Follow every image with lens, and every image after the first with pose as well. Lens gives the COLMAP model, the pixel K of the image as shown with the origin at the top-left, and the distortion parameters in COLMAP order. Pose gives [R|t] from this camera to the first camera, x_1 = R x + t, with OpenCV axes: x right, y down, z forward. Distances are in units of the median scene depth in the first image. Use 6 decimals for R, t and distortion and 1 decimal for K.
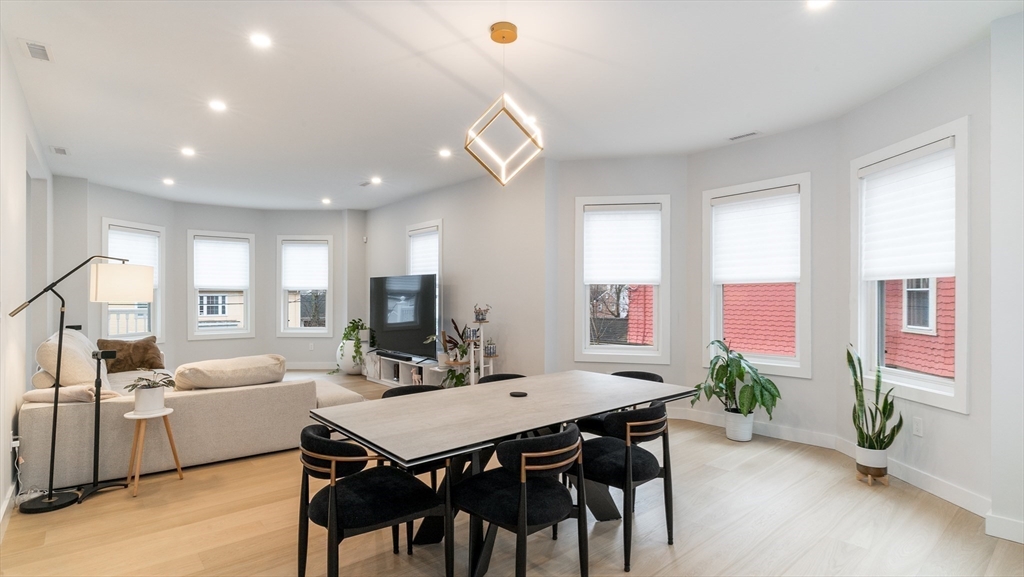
lens RADIAL K [[514.2, 0, 497.1], [0, 514.2, 296.9], [0, 0, 1]] dist [-0.000117, 0.000050]
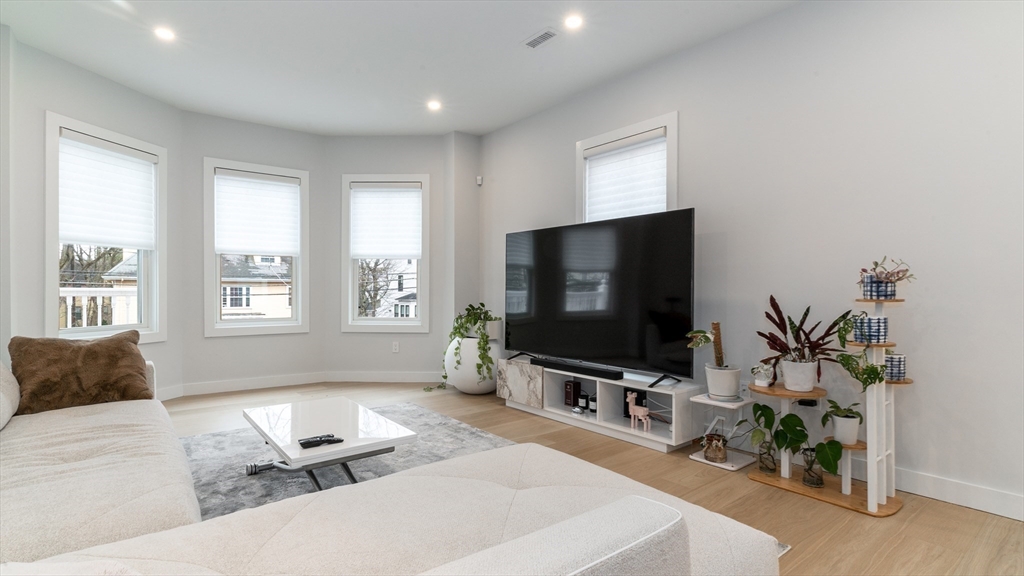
lens RADIAL K [[499.1, 0, 504.6], [0, 499.1, 294.8], [0, 0, 1]] dist [-0.002714, -0.000647]
pose [[0.999950, 0.002561, -0.009652, -0.241646], [-0.002516, 0.999986, 0.004708, 0.030529], [0.009664, -0.004684, 0.999942, 0.415407]]
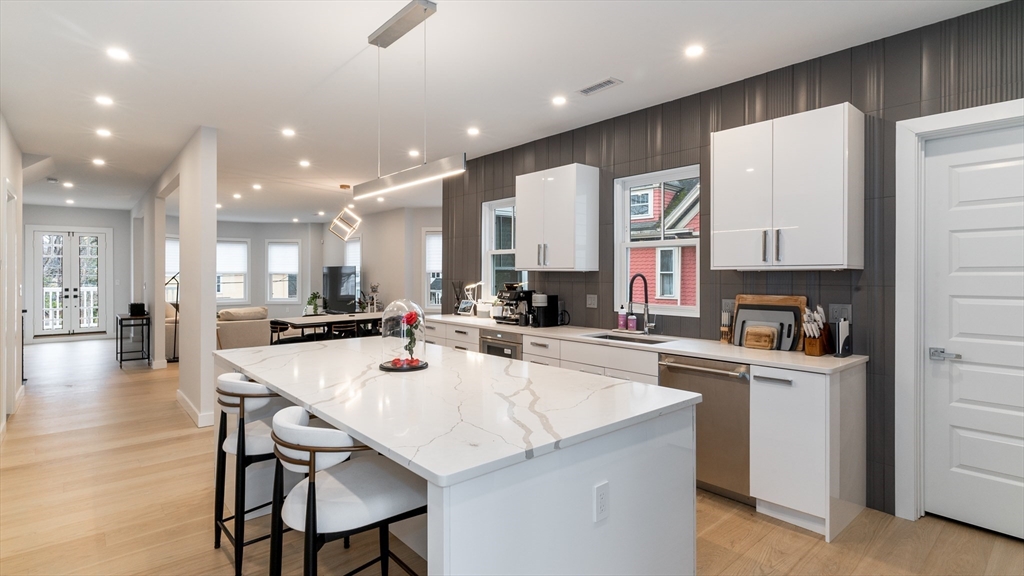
lens RADIAL K [[502.9, 0, 511.8], [0, 502.9, 277.0], [0, 0, 1]] dist [-0.001054, -0.000214]
pose [[0.998837, -0.003990, 0.048044, 0.274154], [0.003761, 0.999981, 0.004847, -0.010290], [-0.048062, -0.004661, 0.998833, -0.621838]]
